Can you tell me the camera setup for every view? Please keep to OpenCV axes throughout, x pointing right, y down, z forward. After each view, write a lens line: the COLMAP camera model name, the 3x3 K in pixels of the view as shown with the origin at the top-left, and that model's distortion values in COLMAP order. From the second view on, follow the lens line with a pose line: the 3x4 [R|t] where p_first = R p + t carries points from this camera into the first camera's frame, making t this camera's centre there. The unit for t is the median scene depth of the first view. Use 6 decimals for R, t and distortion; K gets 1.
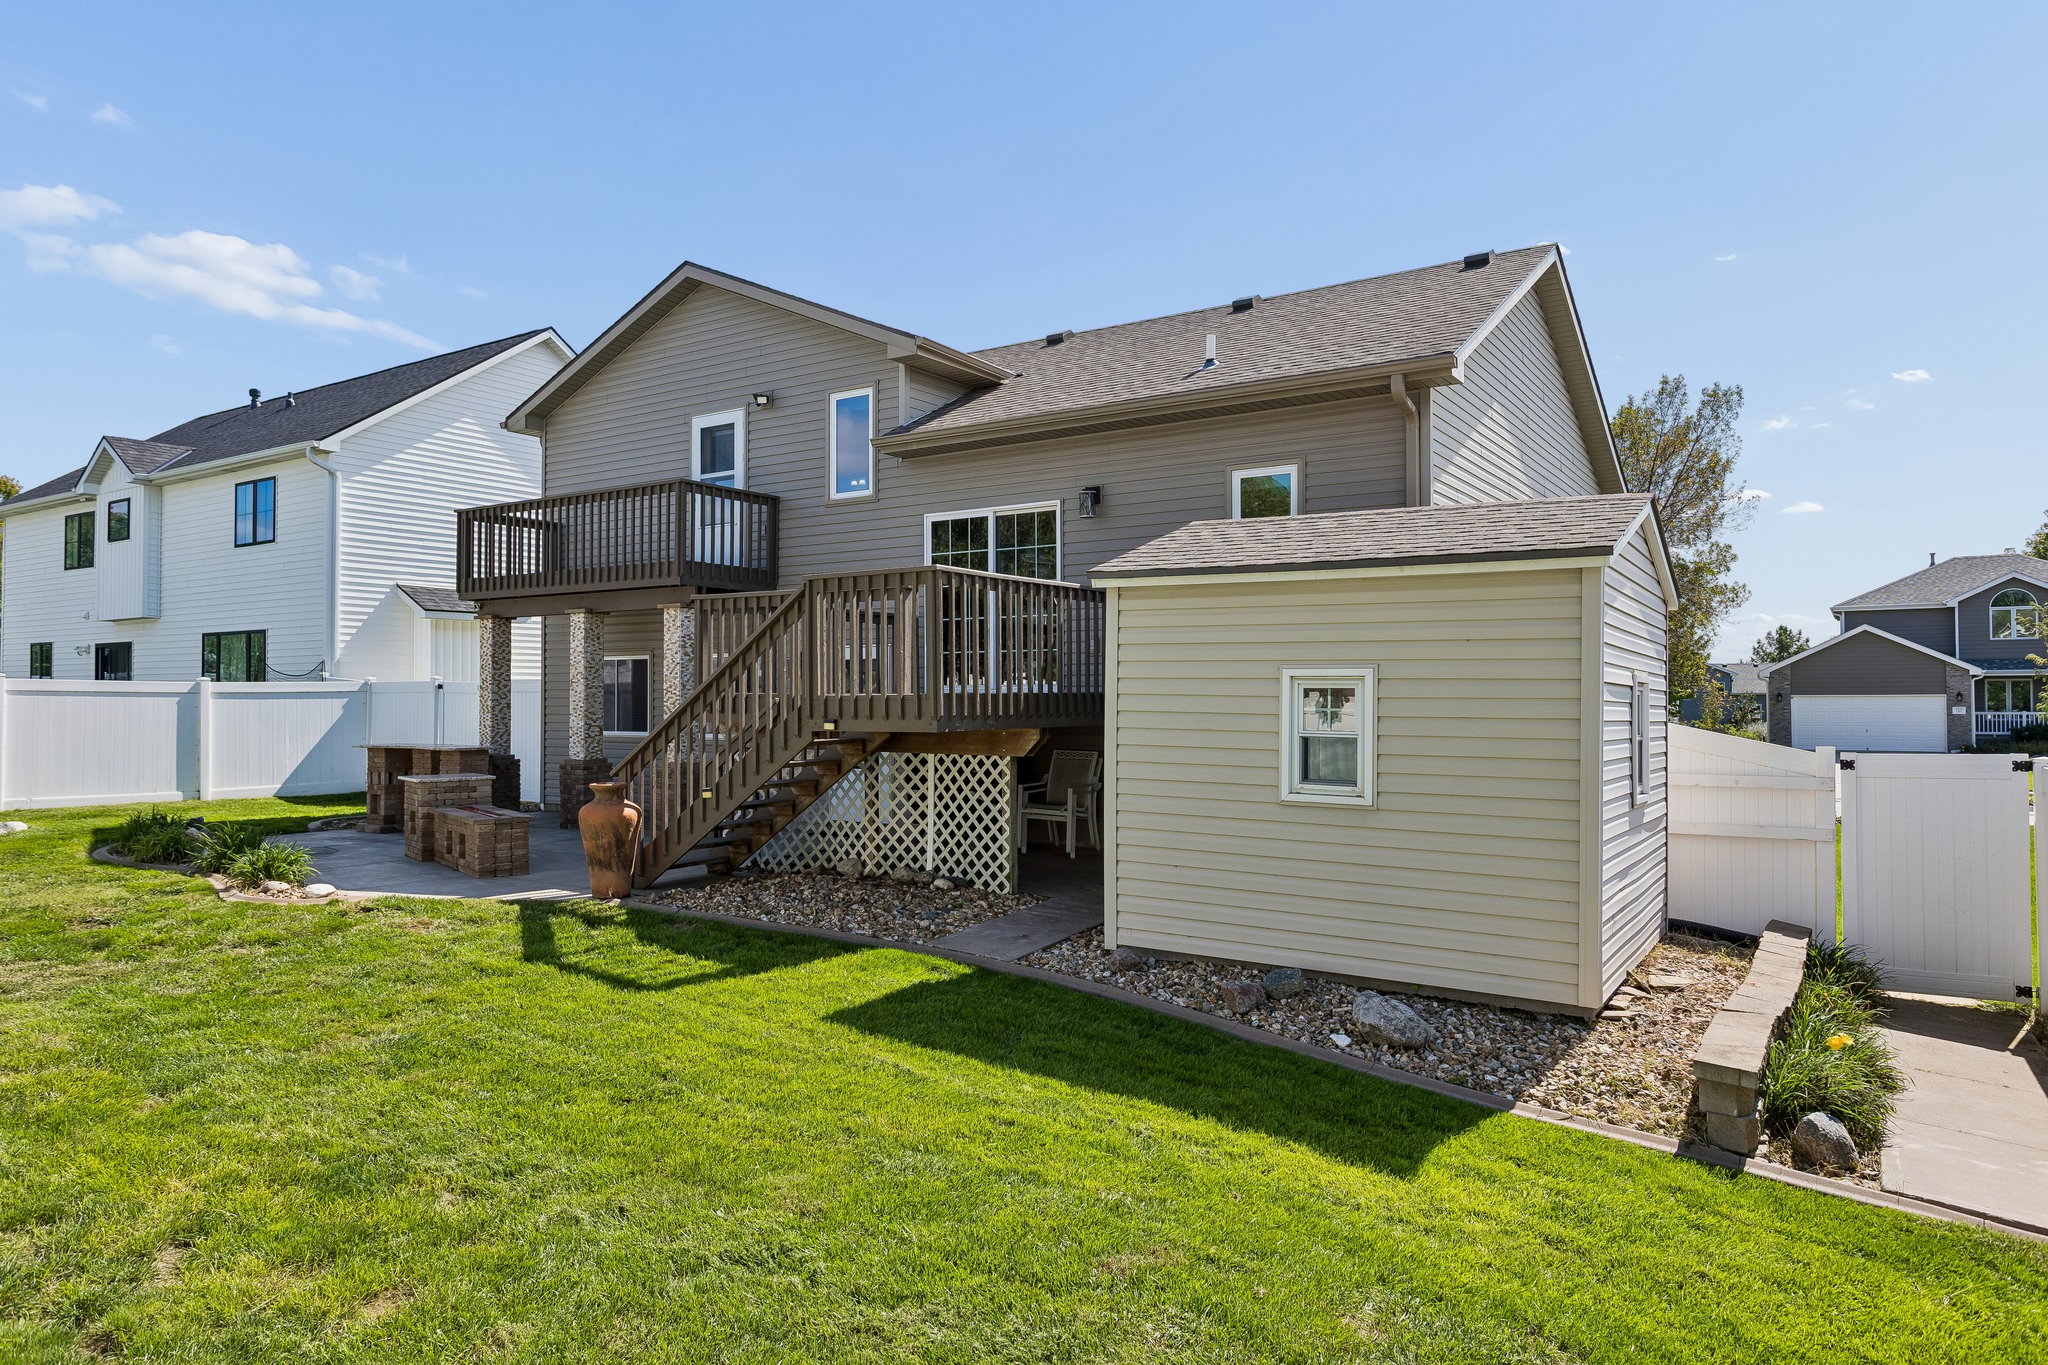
lens RADIAL K [[1252.3, 0, 1024.0], [0, 1252.3, 682.5], [0, 0, 1]] dist [-0.000581, 0.000132]
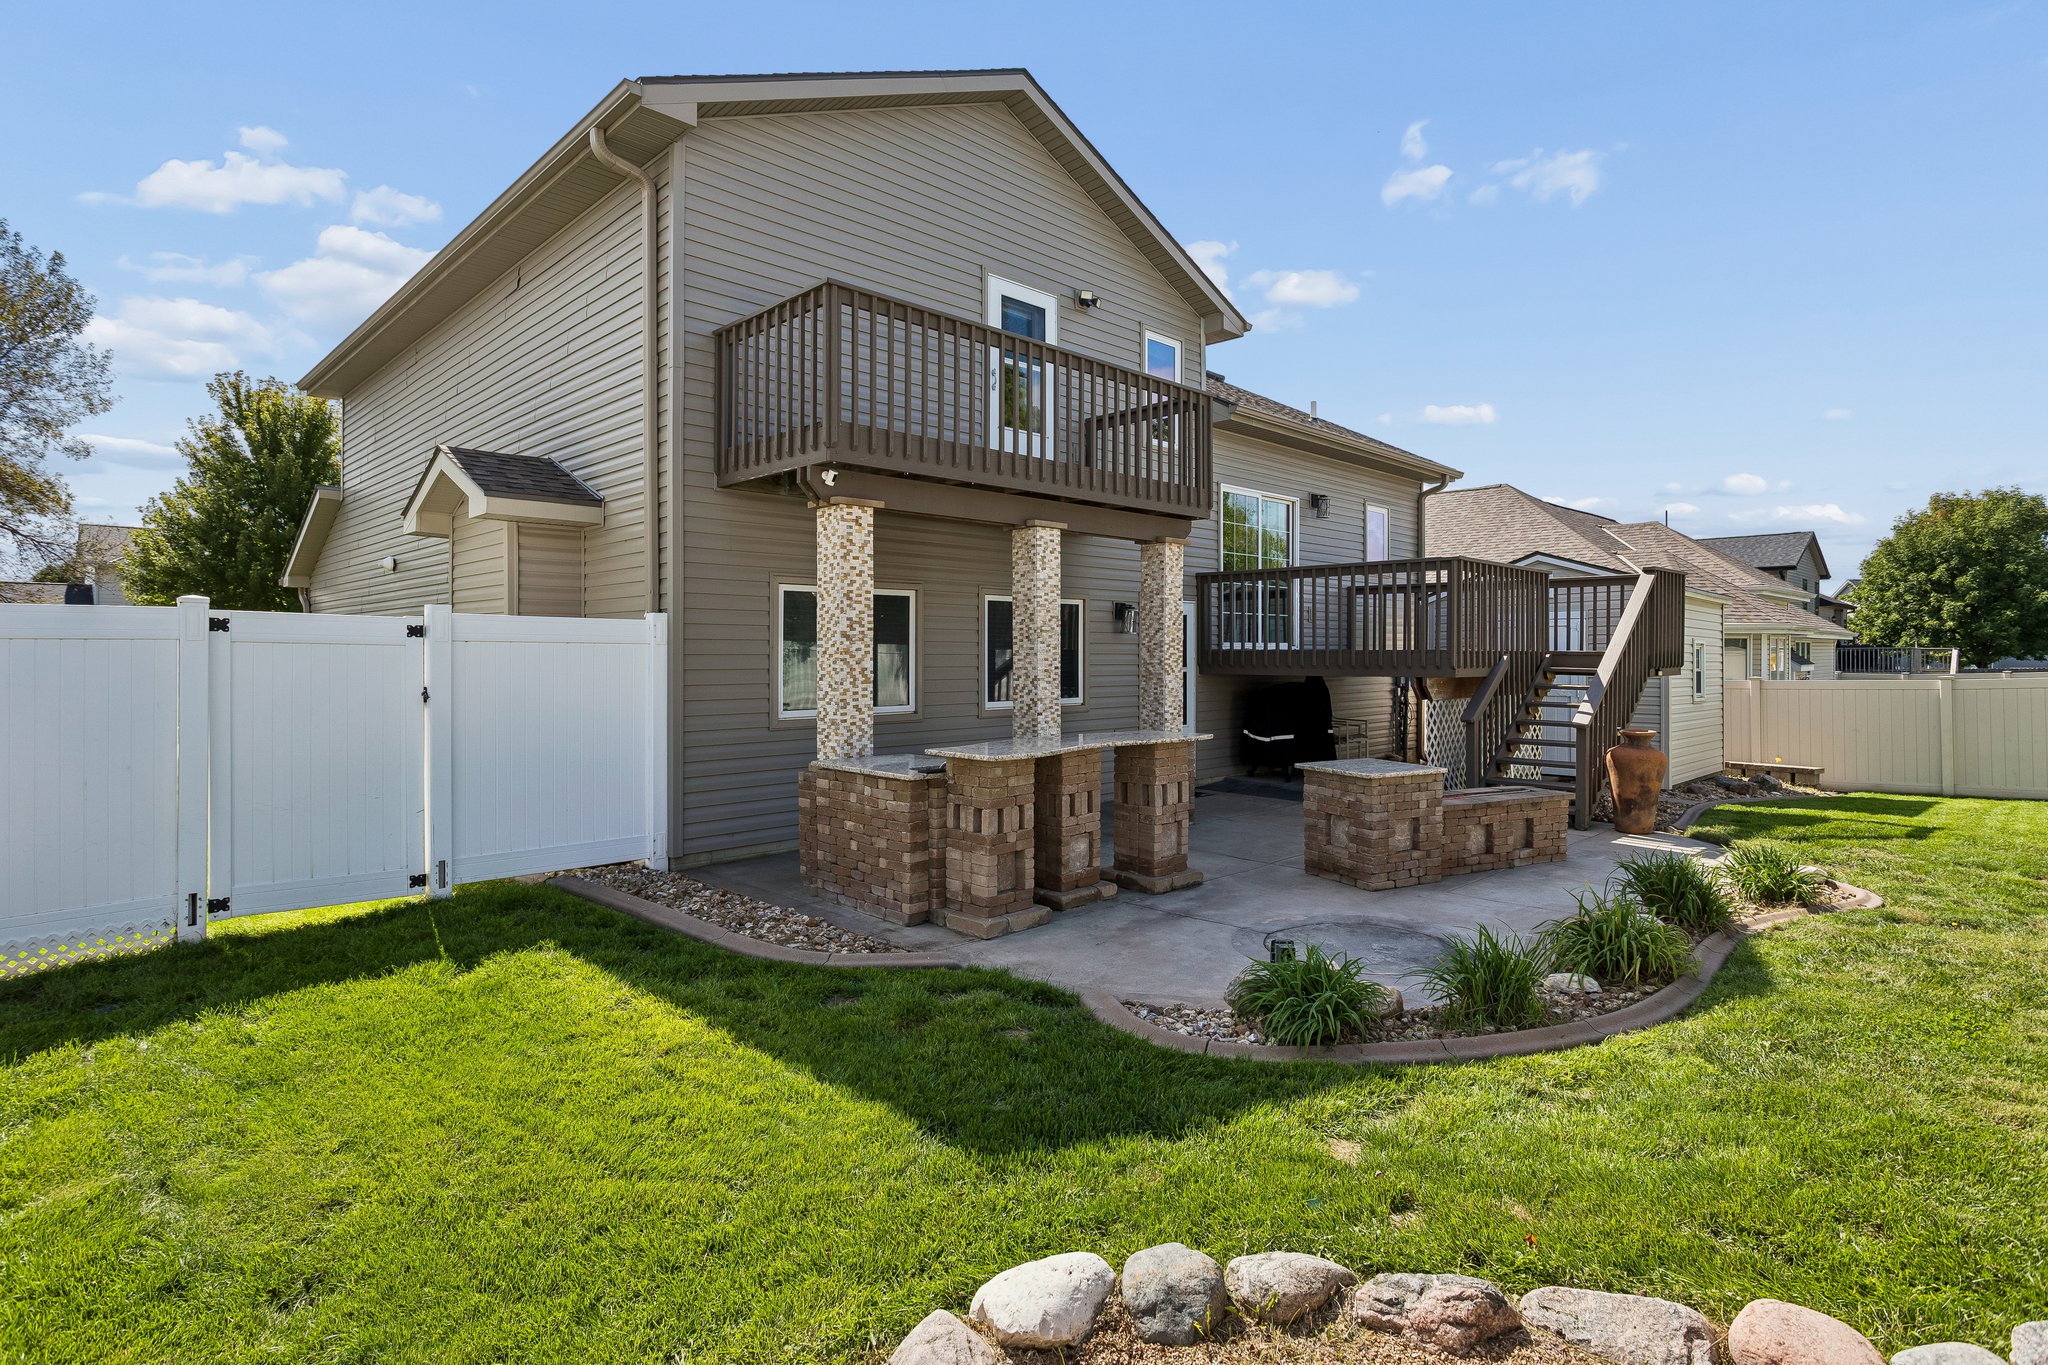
lens RADIAL K [[1044.6, 0, 1034.2], [0, 1044.6, 639.9], [0, 0, 1]] dist [-0.018230, -0.000193]
pose [[0.201415, 0.010356, 0.979451, -1.020133], [-0.013848, 0.999874, -0.007724, 0.009659], [-0.979408, -0.012008, 0.201533, 1.010709]]
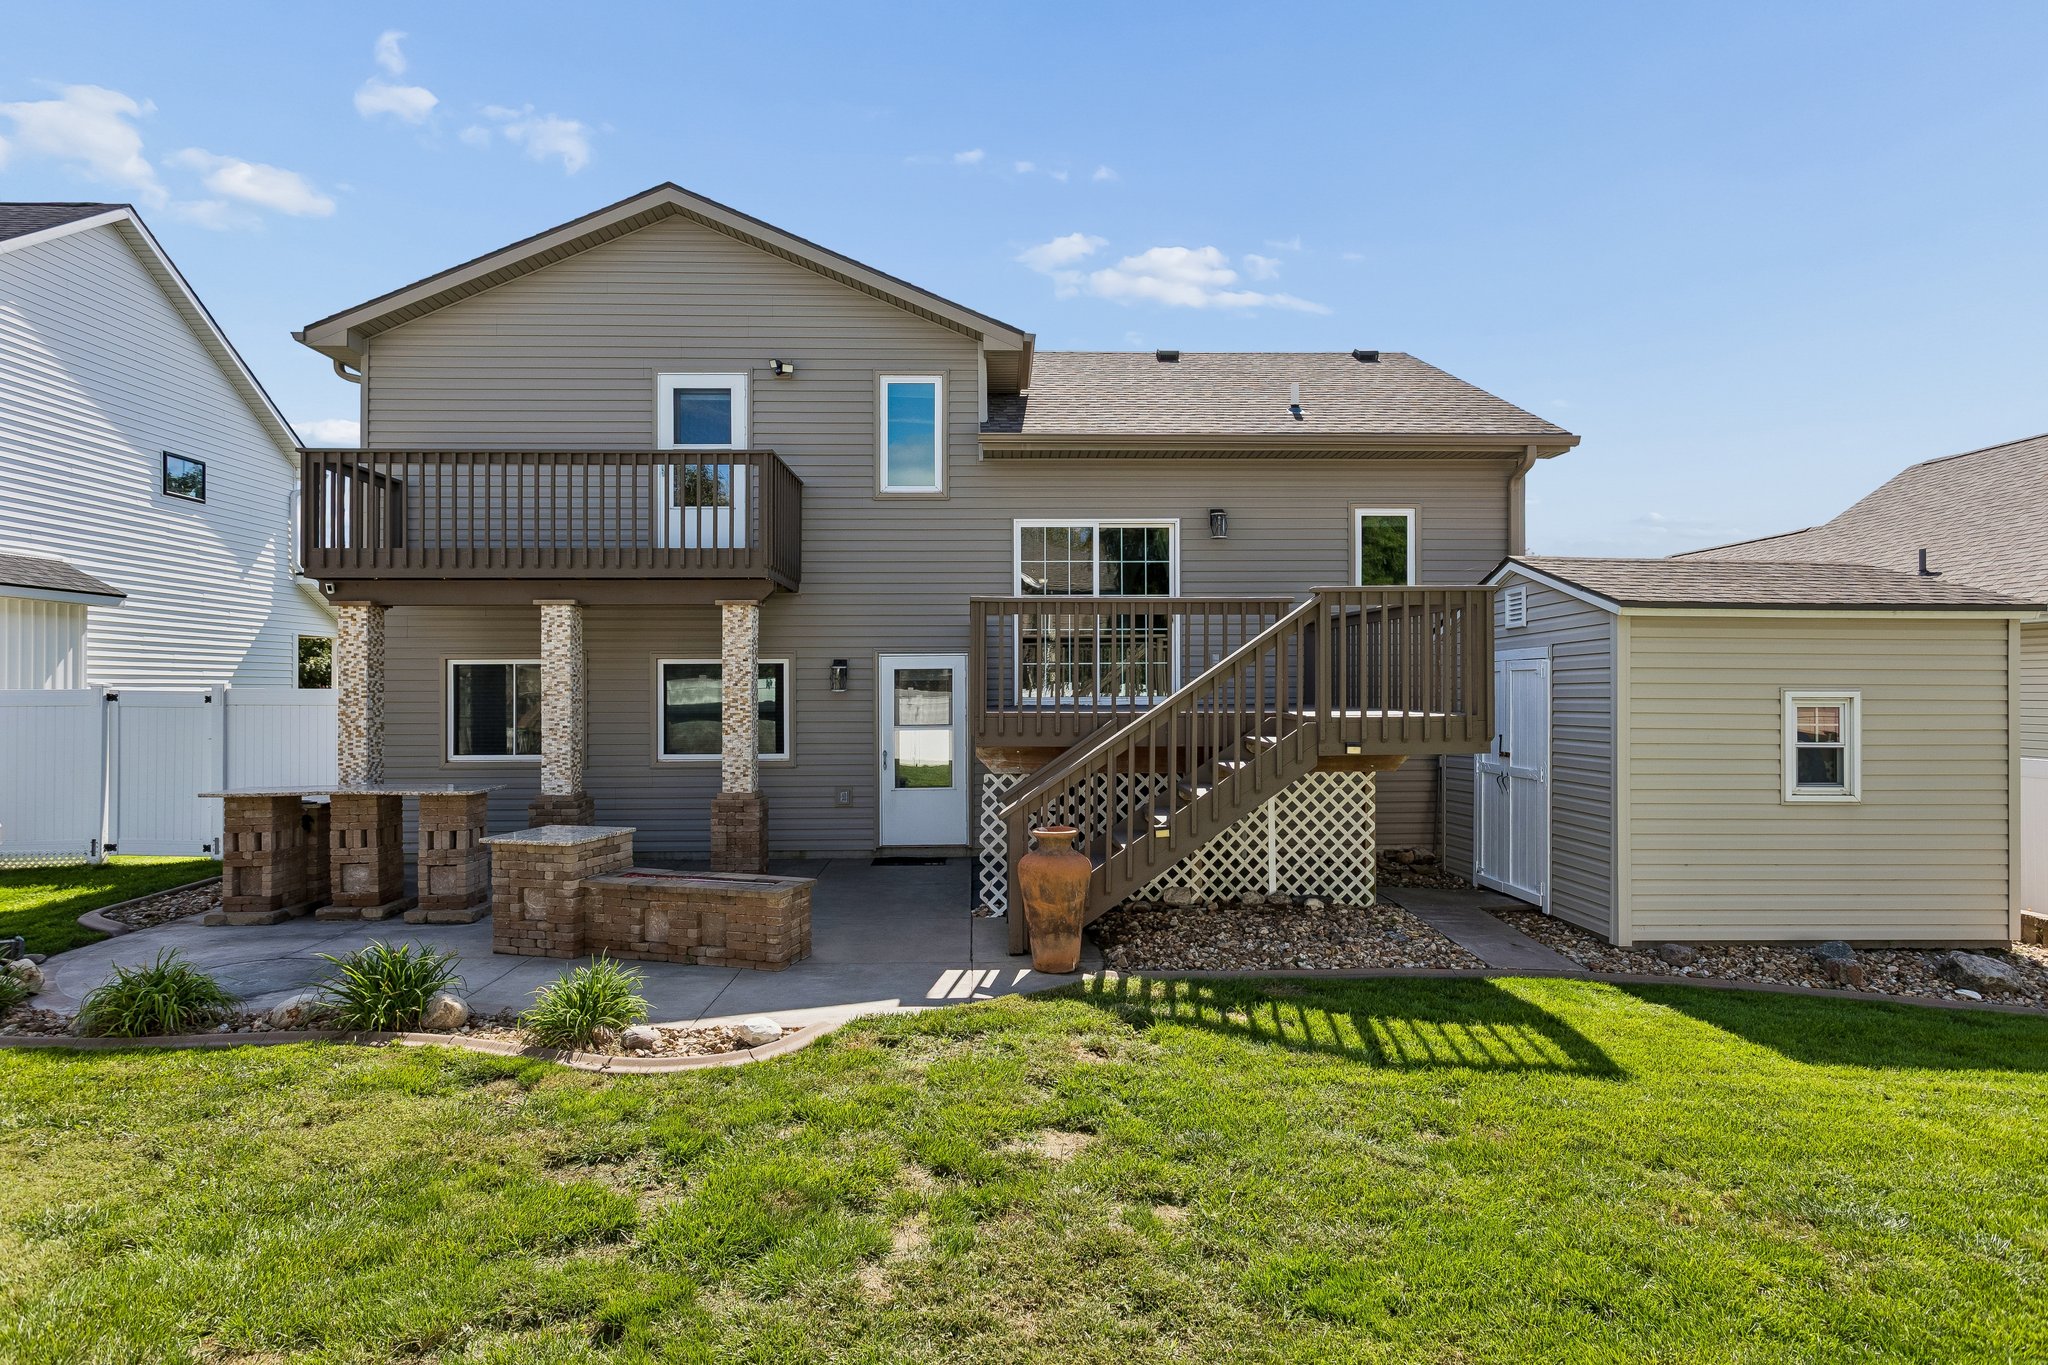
lens RADIAL K [[1055.8, 0, 1024.0], [0, 1055.8, 682.5], [0, 0, 1]] dist [-0.001950, -0.000808]
pose [[0.817814, -0.000329, 0.575483, -0.558844], [-0.002189, 0.999991, 0.003683, -0.012375], [-0.575479, -0.004272, 0.817805, 0.344760]]
